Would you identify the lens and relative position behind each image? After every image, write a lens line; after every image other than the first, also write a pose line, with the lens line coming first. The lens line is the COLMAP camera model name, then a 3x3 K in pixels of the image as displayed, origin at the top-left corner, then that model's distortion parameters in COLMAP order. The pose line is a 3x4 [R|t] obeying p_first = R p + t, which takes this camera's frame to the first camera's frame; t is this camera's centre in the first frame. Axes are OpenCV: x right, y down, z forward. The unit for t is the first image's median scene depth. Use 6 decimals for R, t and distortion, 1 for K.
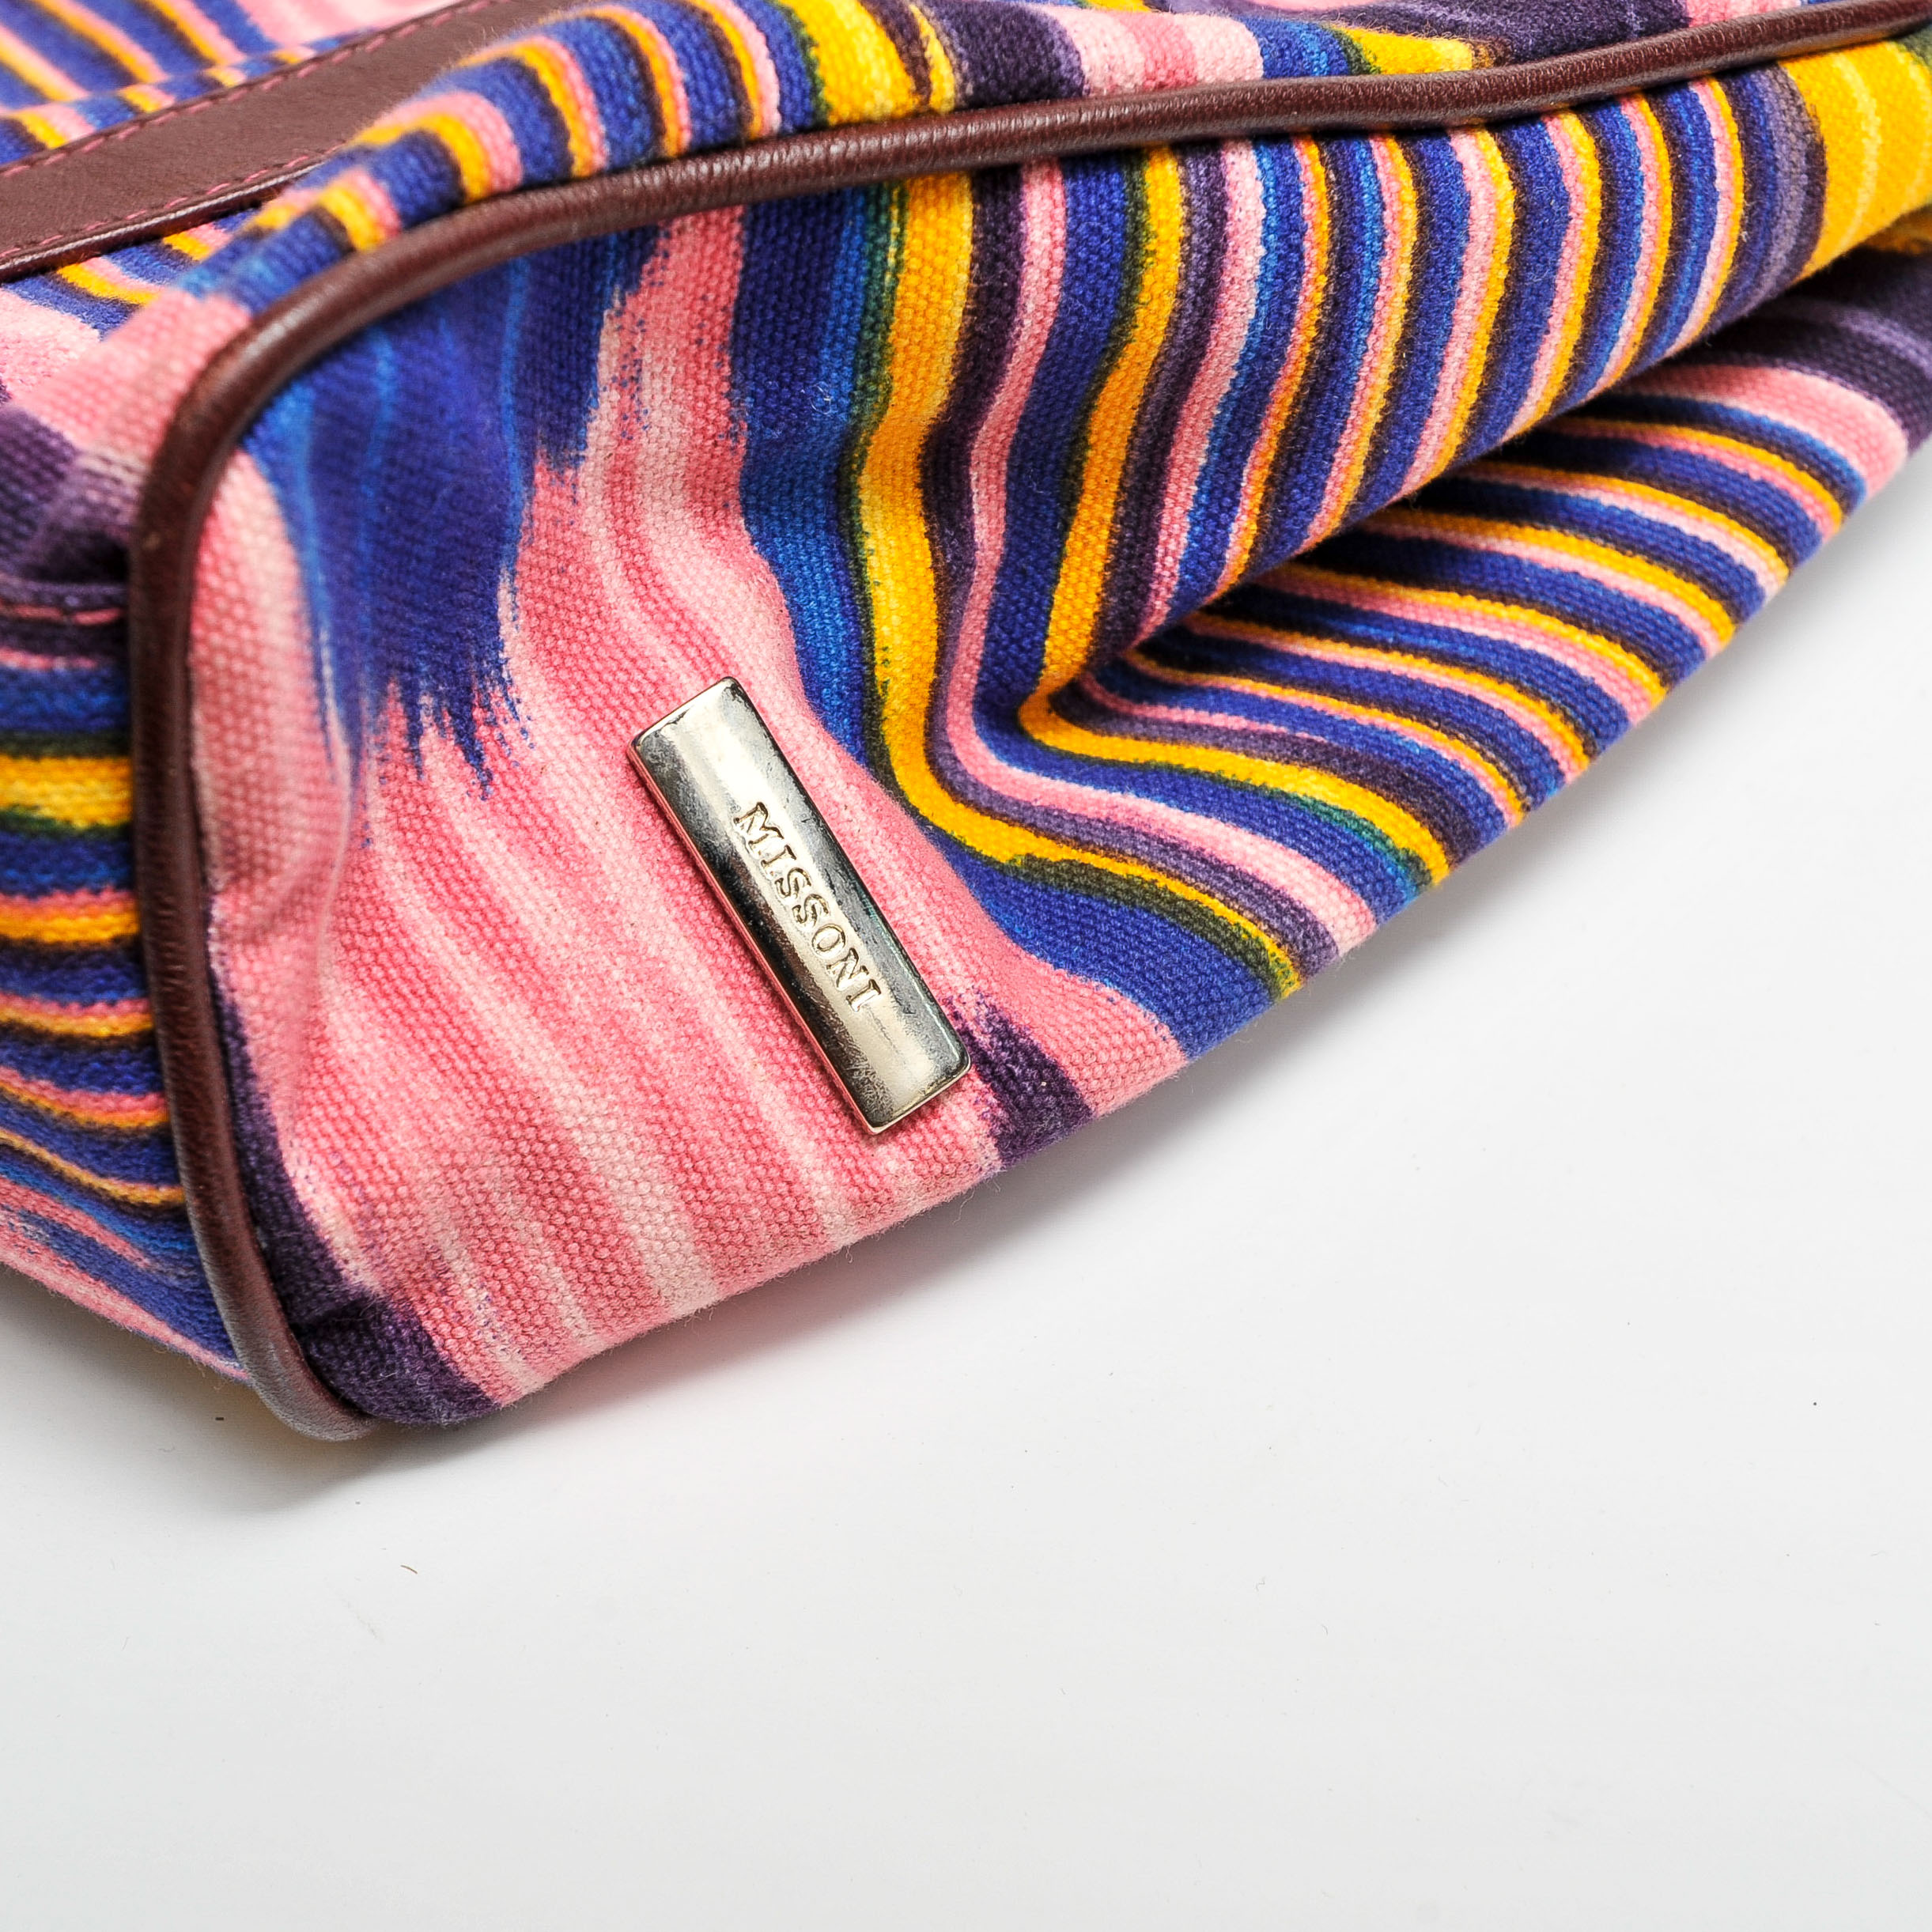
lens RADIAL K [[3020.0, 0, 966.0], [0, 3020.0, 966.0], [0, 0, 1]] dist [0.022743, 0.000000]
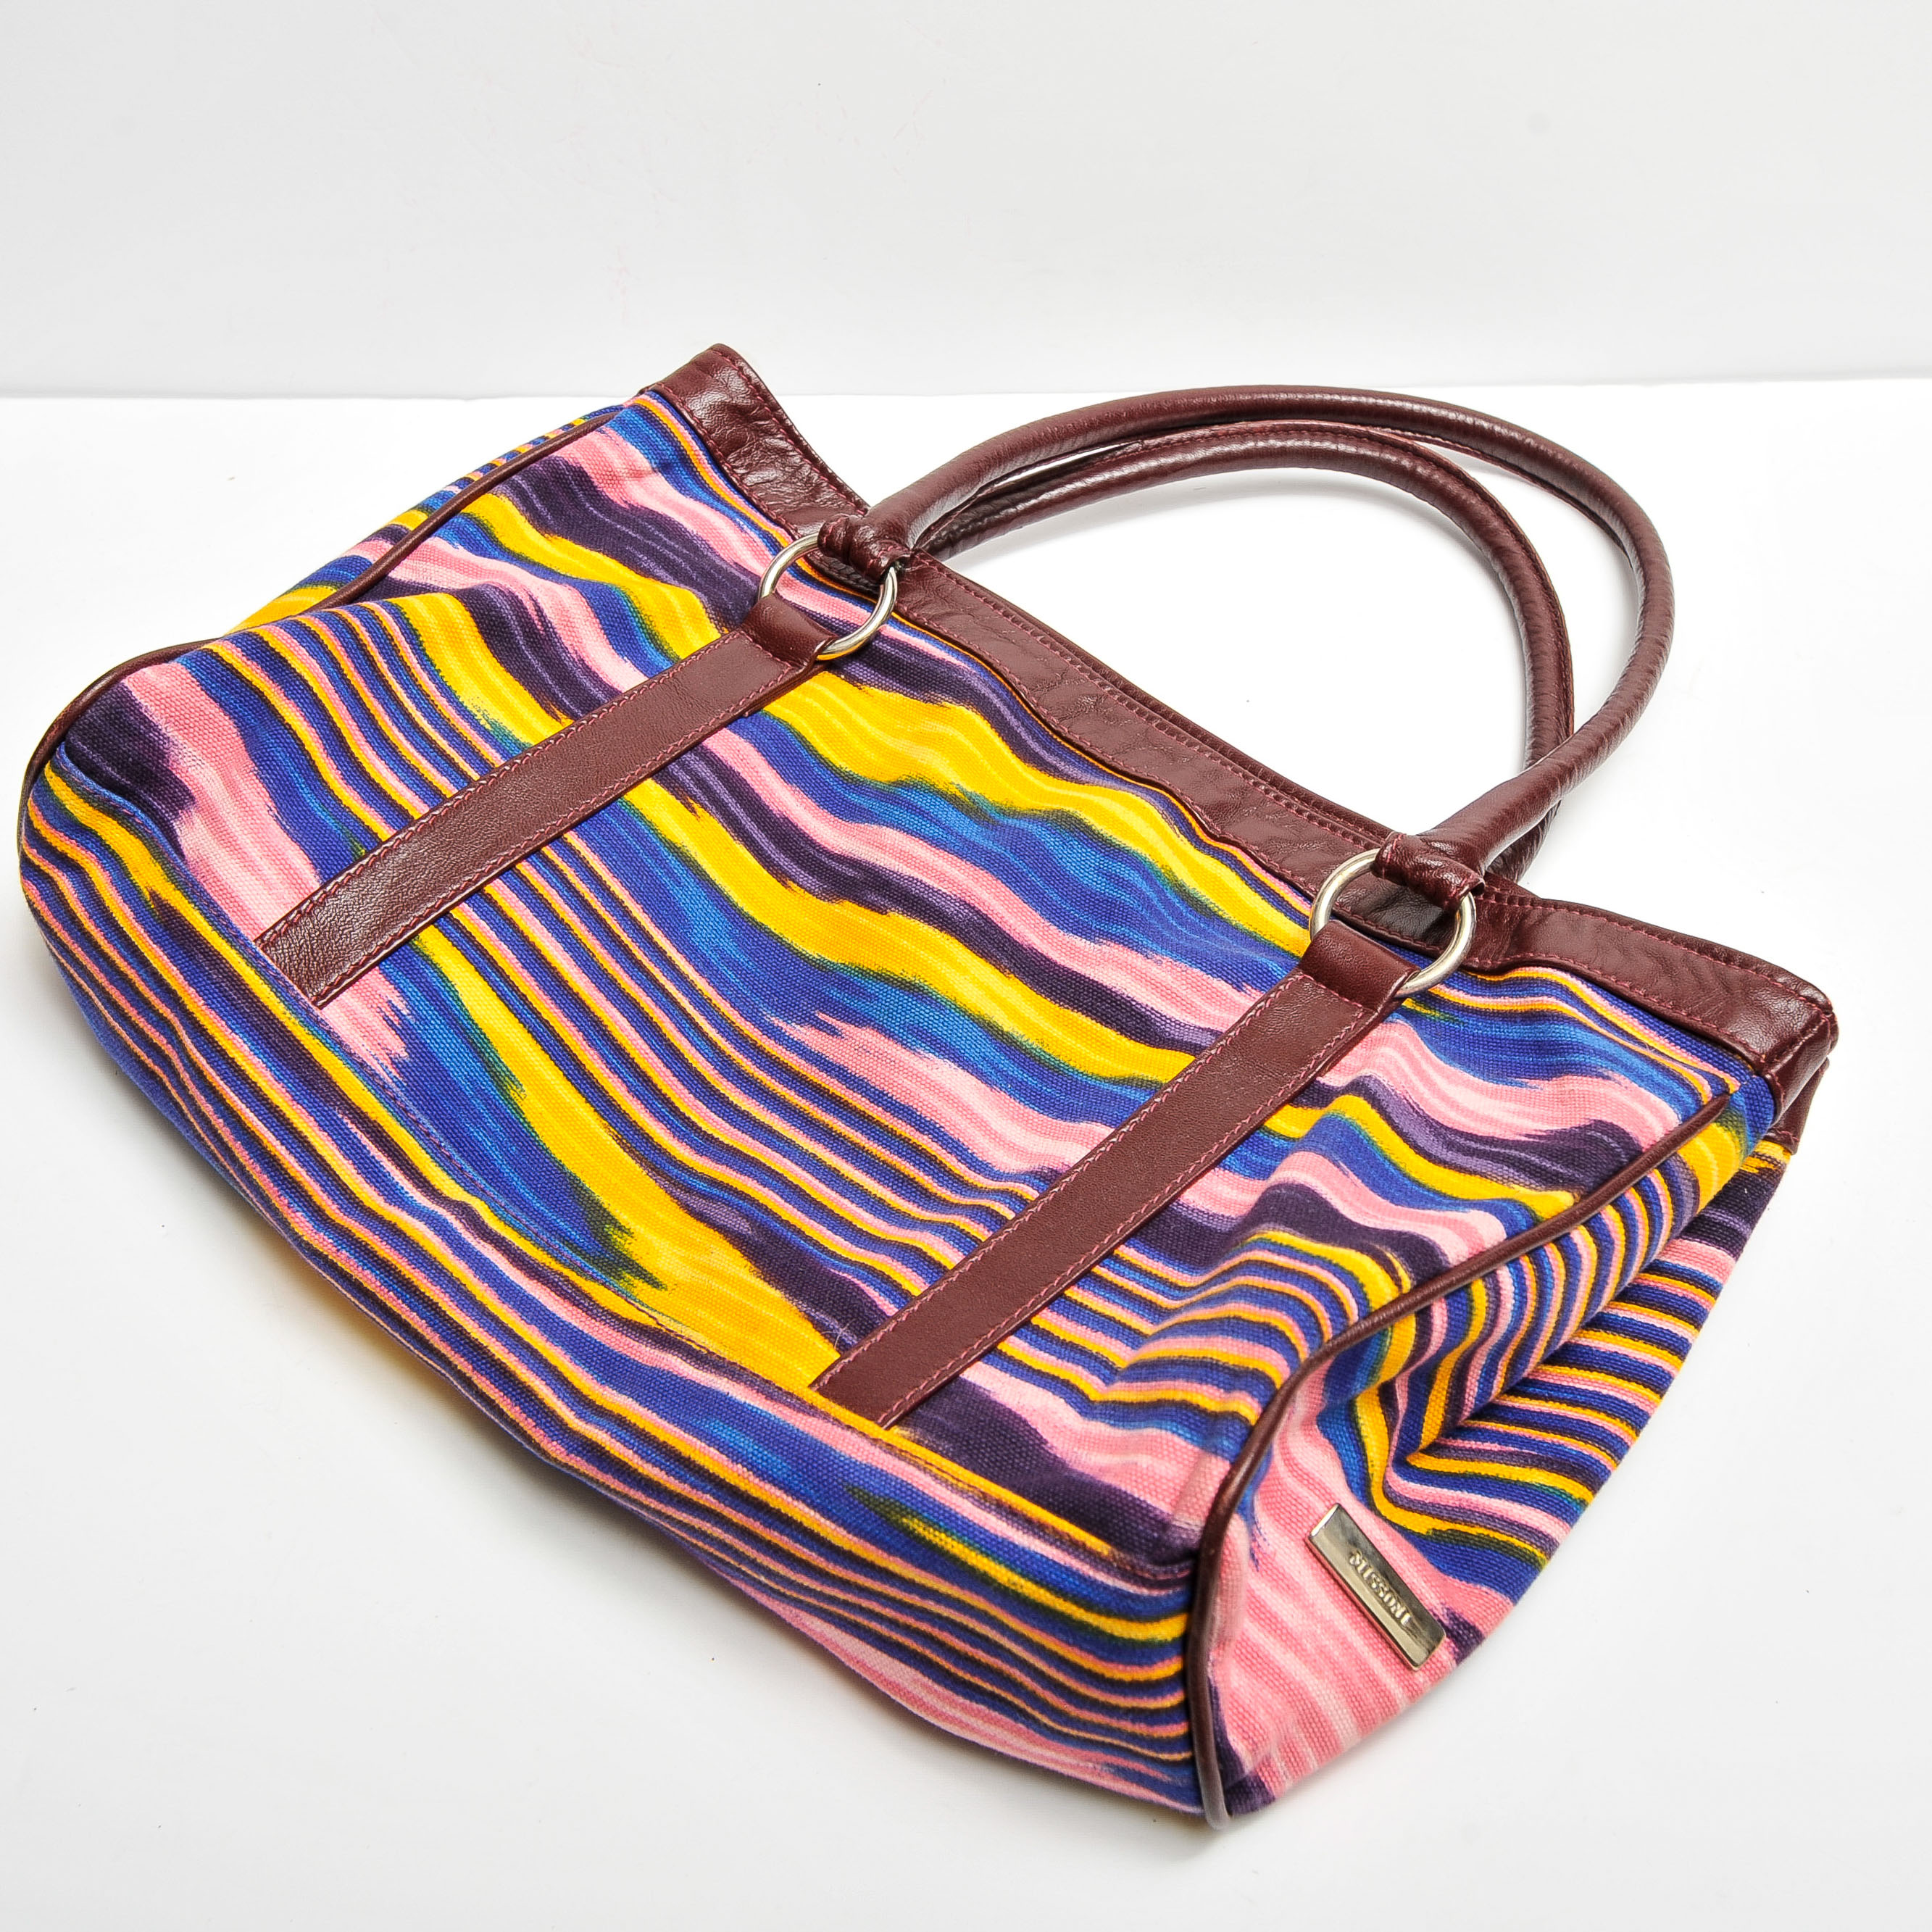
lens RADIAL K [[2635.0, 0, 966.0], [0, 2635.0, 966.1], [0, 0, 1]] dist [0.006918, 0.000000]
pose [[0.984563, -0.140366, 0.104562, -0.522816], [0.141558, 0.989922, -0.004034, -0.545110], [-0.102942, 0.018773, 0.994510, -1.112576]]
